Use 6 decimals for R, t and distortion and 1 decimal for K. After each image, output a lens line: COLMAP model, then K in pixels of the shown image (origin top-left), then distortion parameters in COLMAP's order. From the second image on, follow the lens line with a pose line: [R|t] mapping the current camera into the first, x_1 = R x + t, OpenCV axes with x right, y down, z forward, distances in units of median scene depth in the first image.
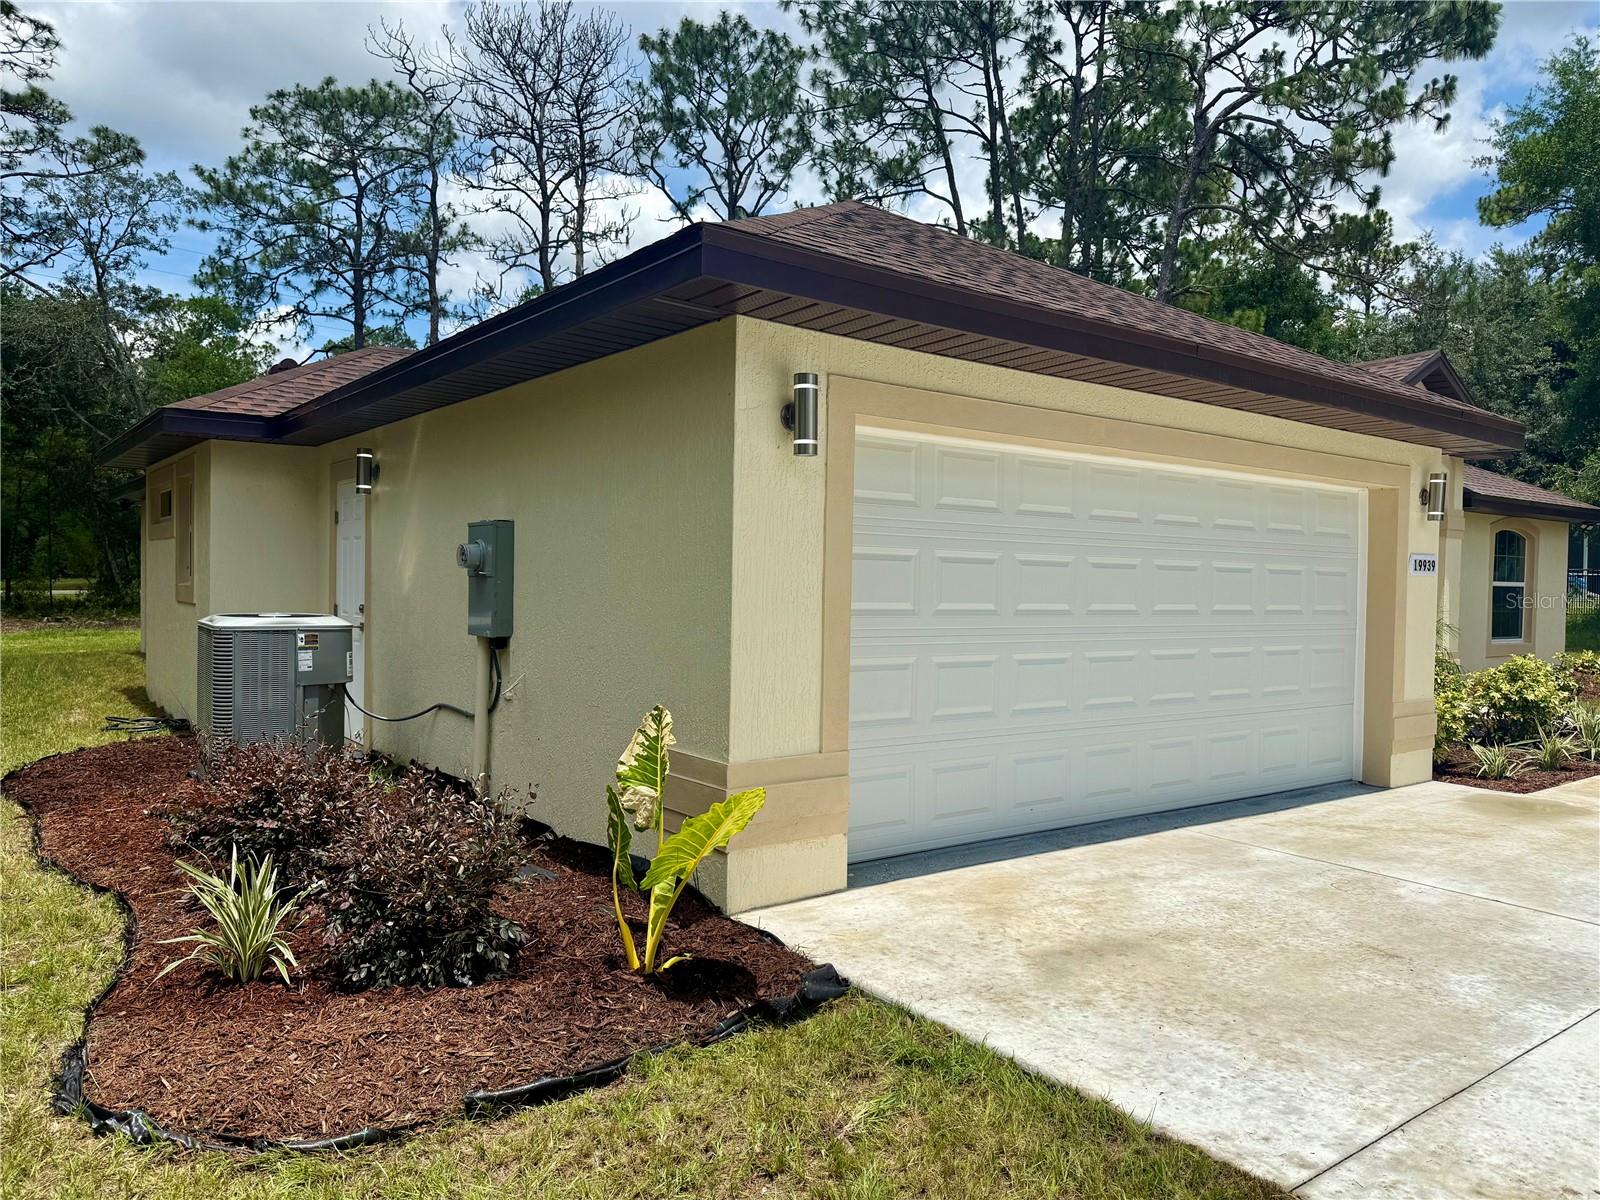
lens RADIAL K [[1121.3, 0, 801.2], [0, 1121.3, 617.5], [0, 0, 1]] dist [0.039732, -0.048170]
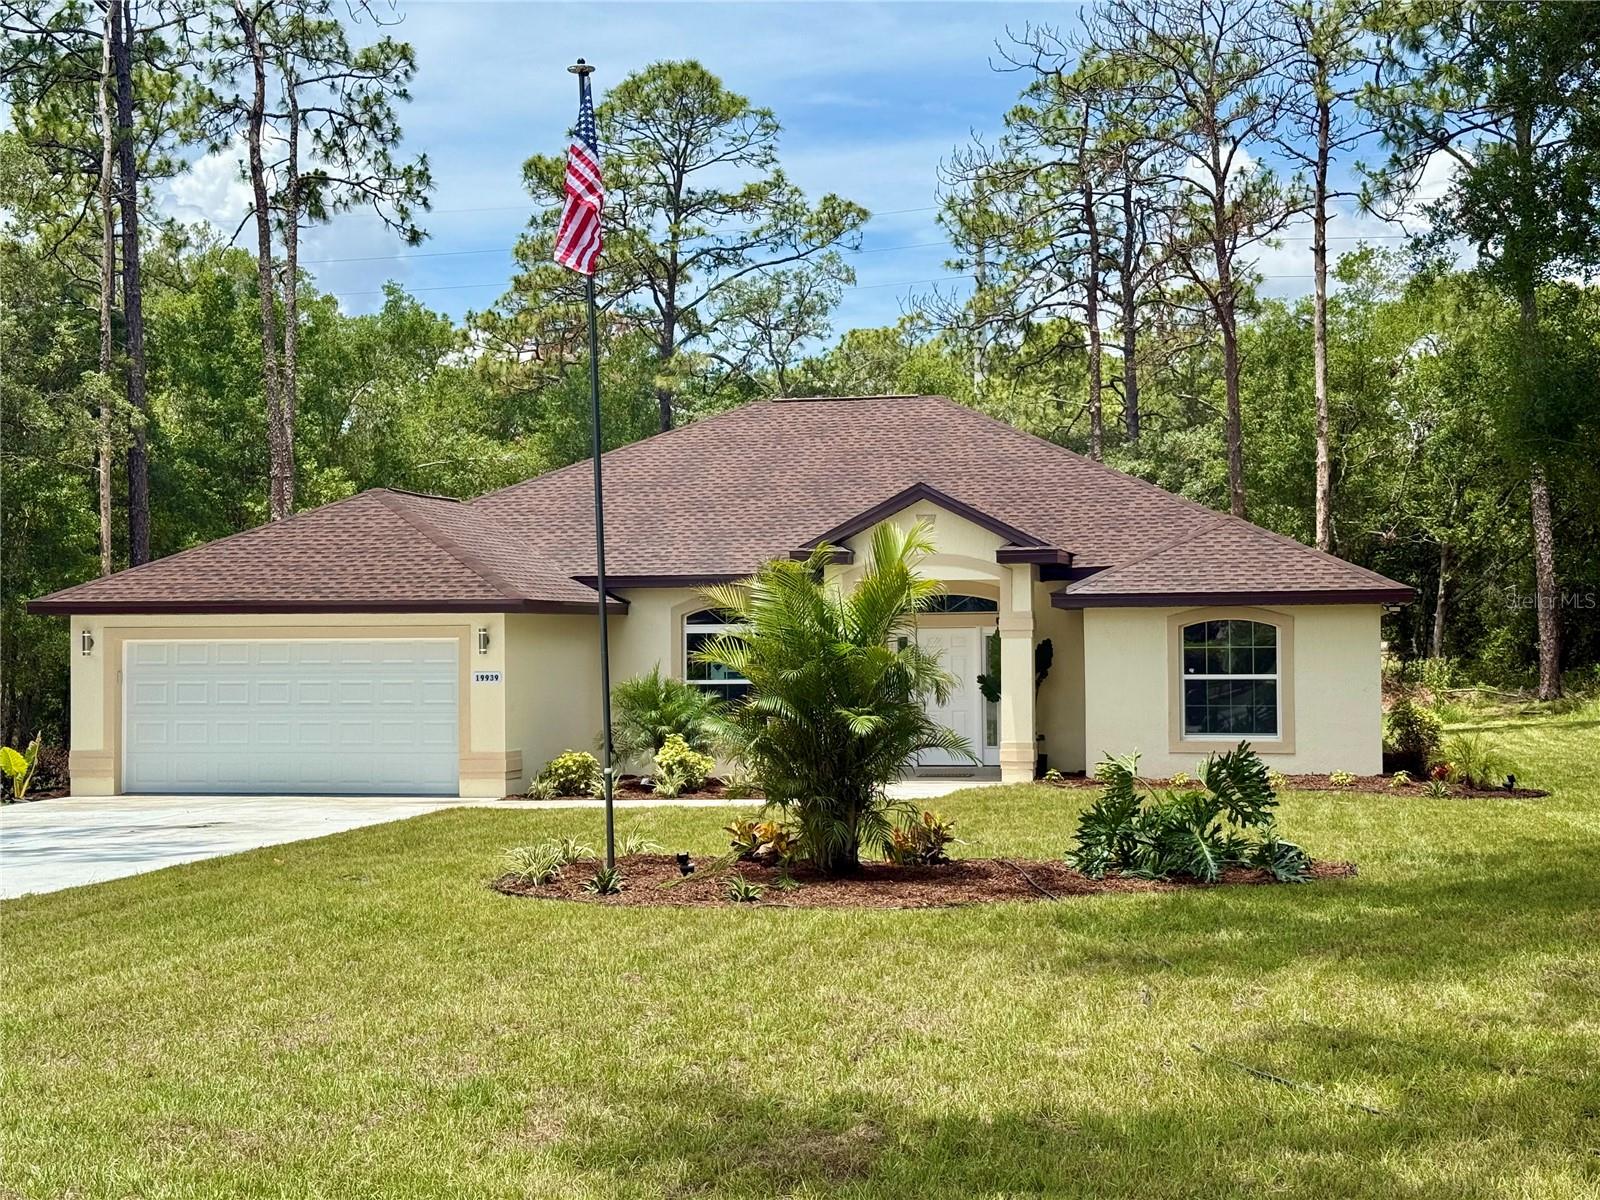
lens RADIAL K [[2216.1, 0, 802.6], [0, 2216.1, 609.5], [0, 0, 1]] dist [0.160065, 0.000000]
pose [[0.650784, -0.036123, -0.758403, 0.741884], [-0.006499, 0.998566, -0.053139, 0.005829], [0.759235, 0.039511, 0.649616, -0.198932]]
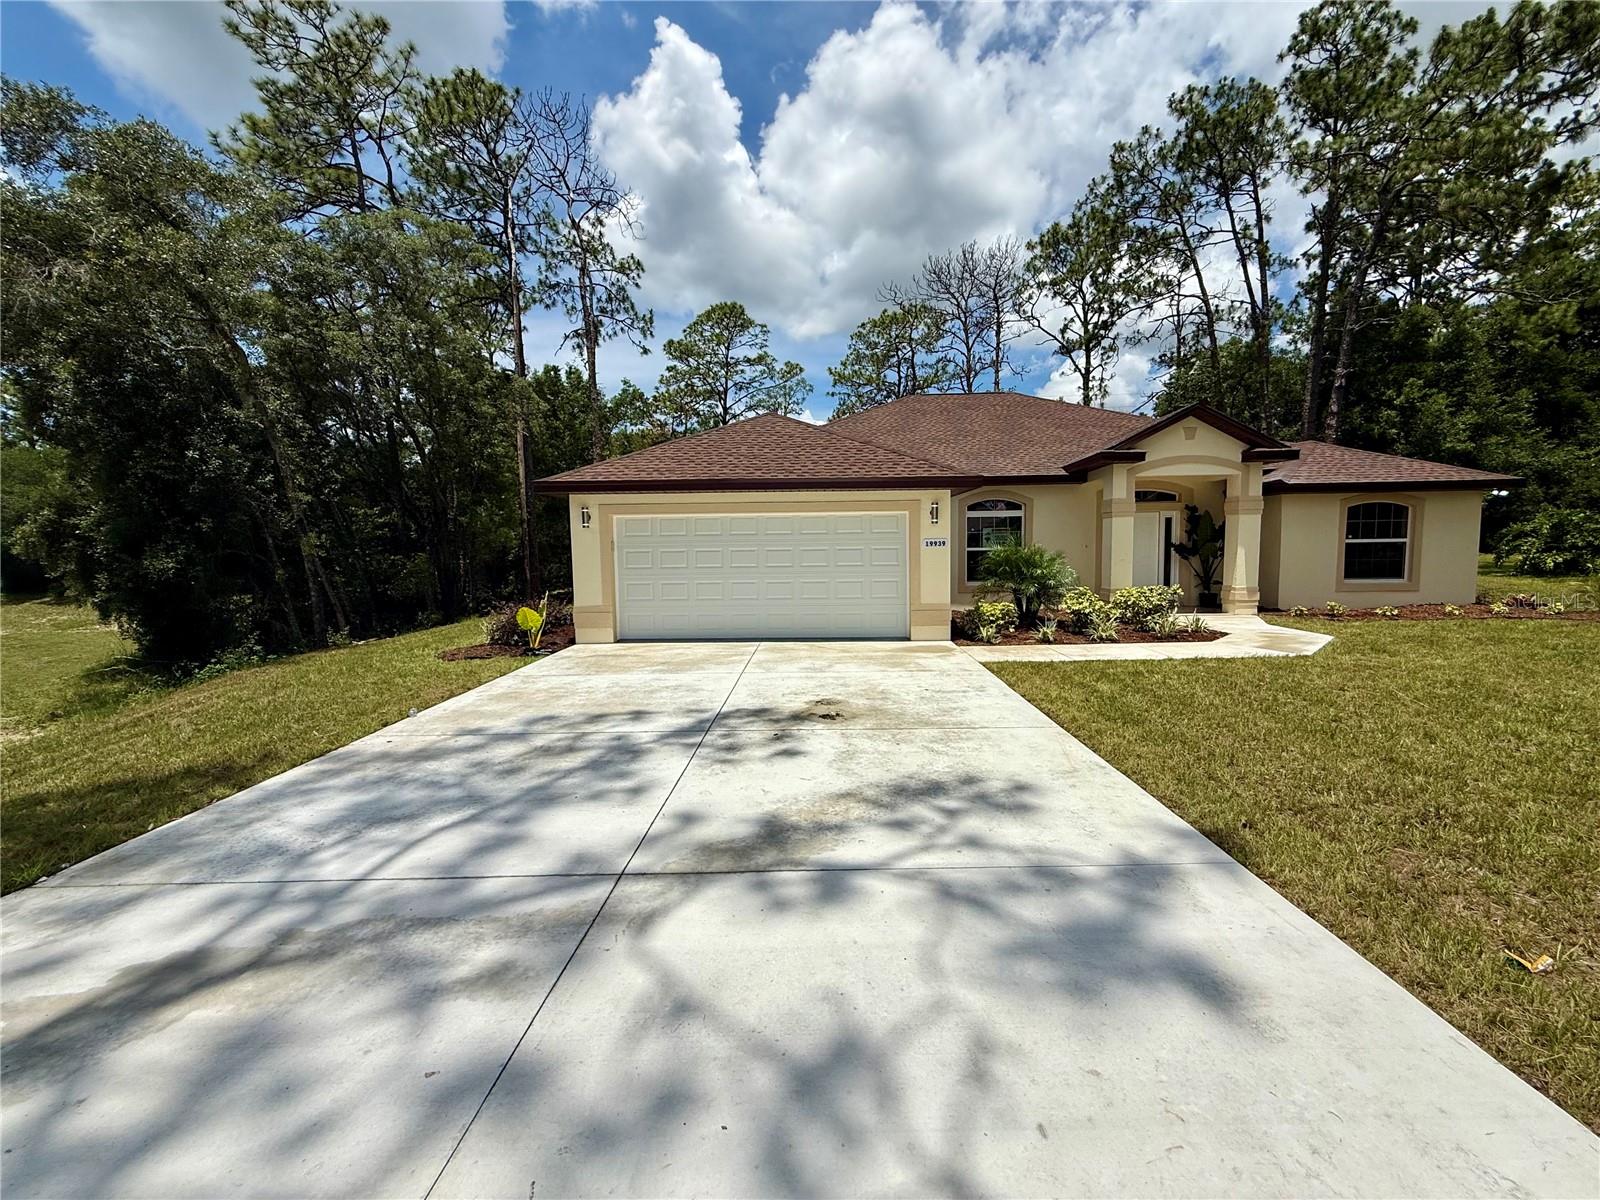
lens RADIAL K [[632.7, 0, 793.9], [0, 632.7, 596.5], [0, 0, 1]] dist [-0.000030, -0.000440]
pose [[0.776024, 0.019854, -0.630391, 0.228554], [0.007945, 0.999117, 0.041248, 0.000268], [0.630654, -0.037018, 0.775181, -0.032295]]
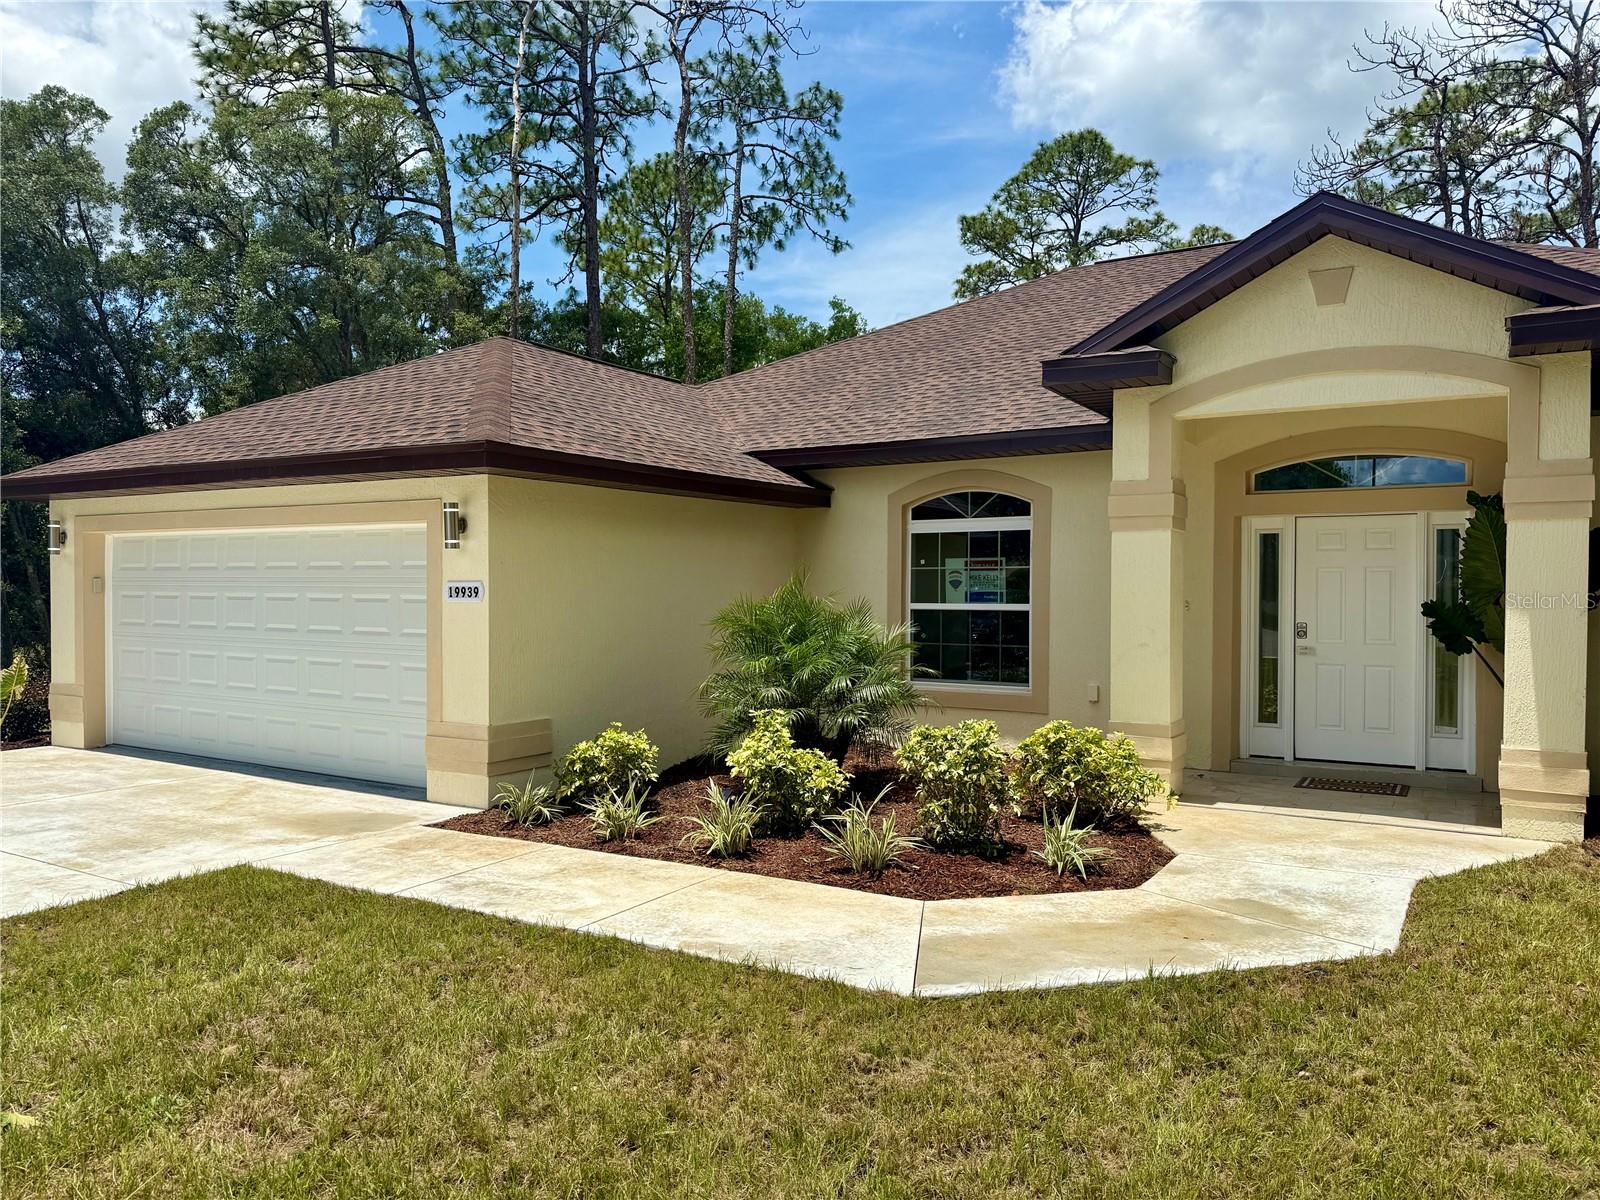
lens RADIAL K [[1121.3, 0, 797.2], [0, 1121.3, 607.6], [0, 0, 1]] dist [0.039732, -0.048170]
pose [[0.362899, -0.001267, -0.931828, 0.327332], [-0.028942, 0.999501, -0.012630, -0.006313], [0.931379, 0.031552, 0.362681, 0.185767]]
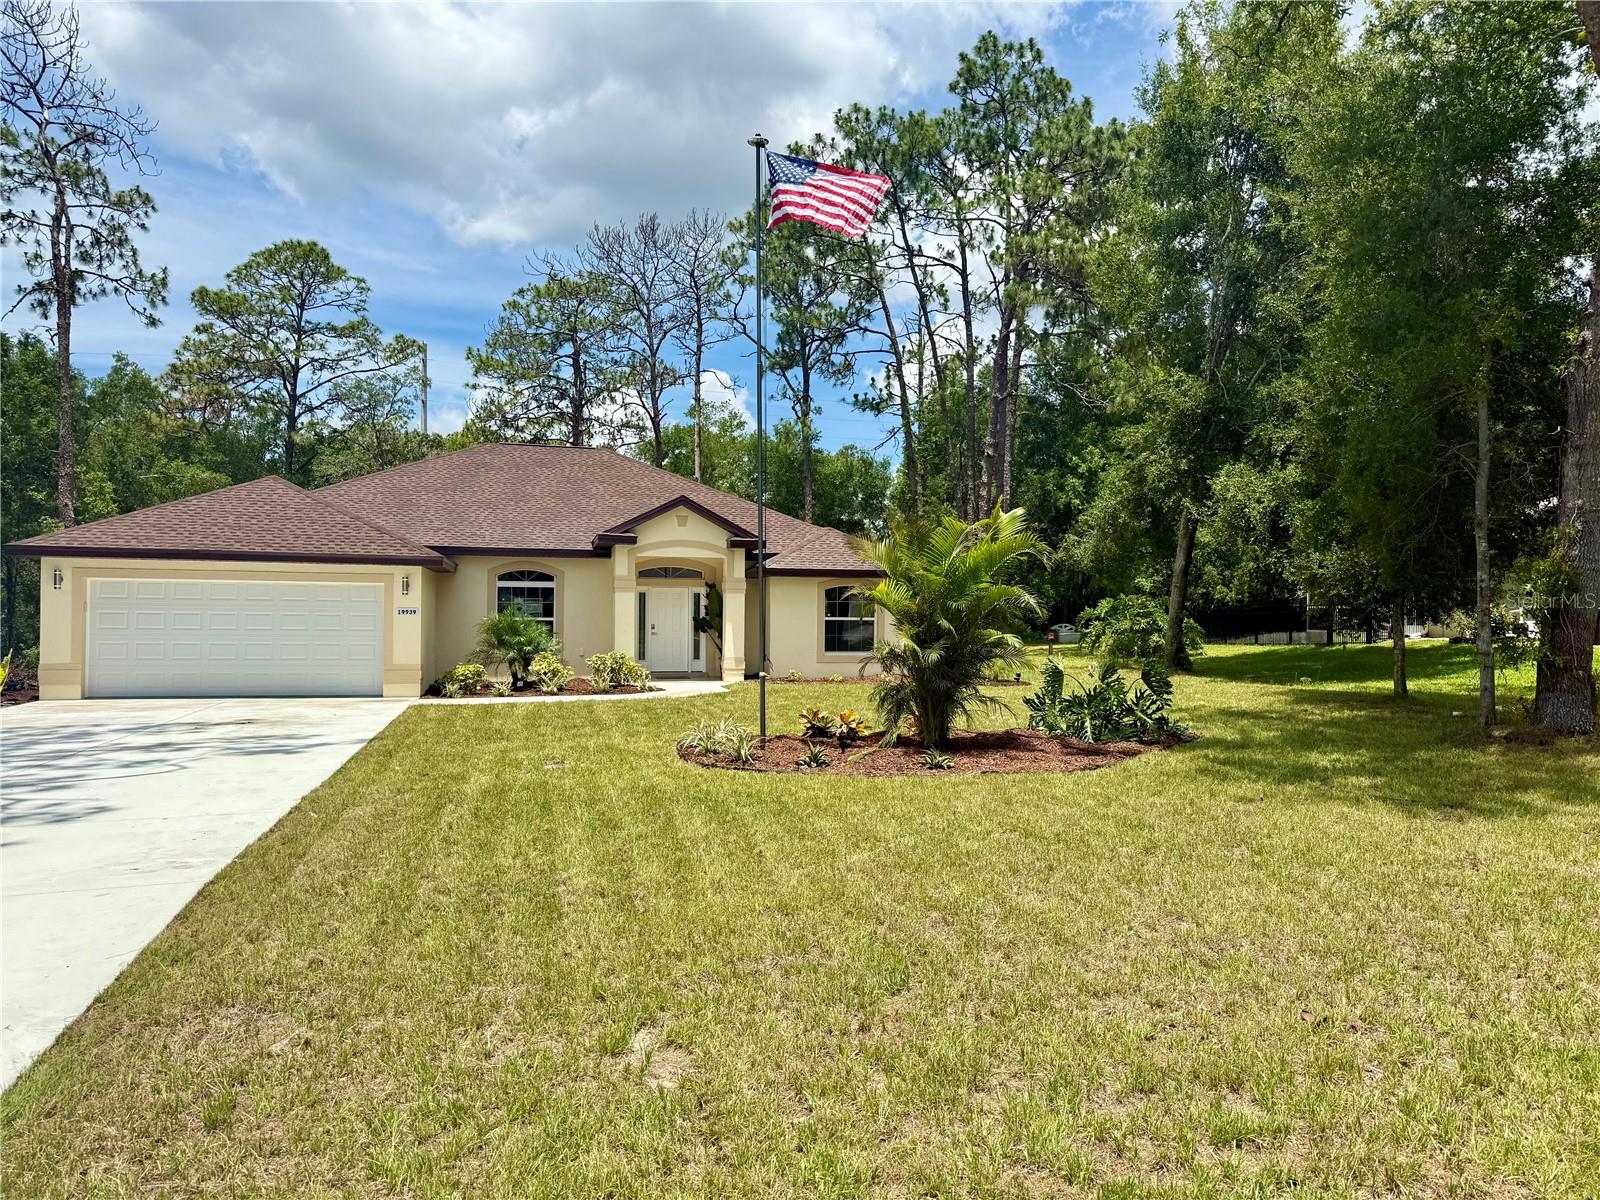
lens RADIAL K [[1121.3, 0, 806.5], [0, 1121.3, 615.6], [0, 0, 1]] dist [0.039732, -0.048170]
pose [[0.925069, -0.010909, -0.379642, 0.484020], [-0.004135, 0.999239, -0.038788, 0.011267], [0.379777, 0.037452, 0.924320, -0.212774]]
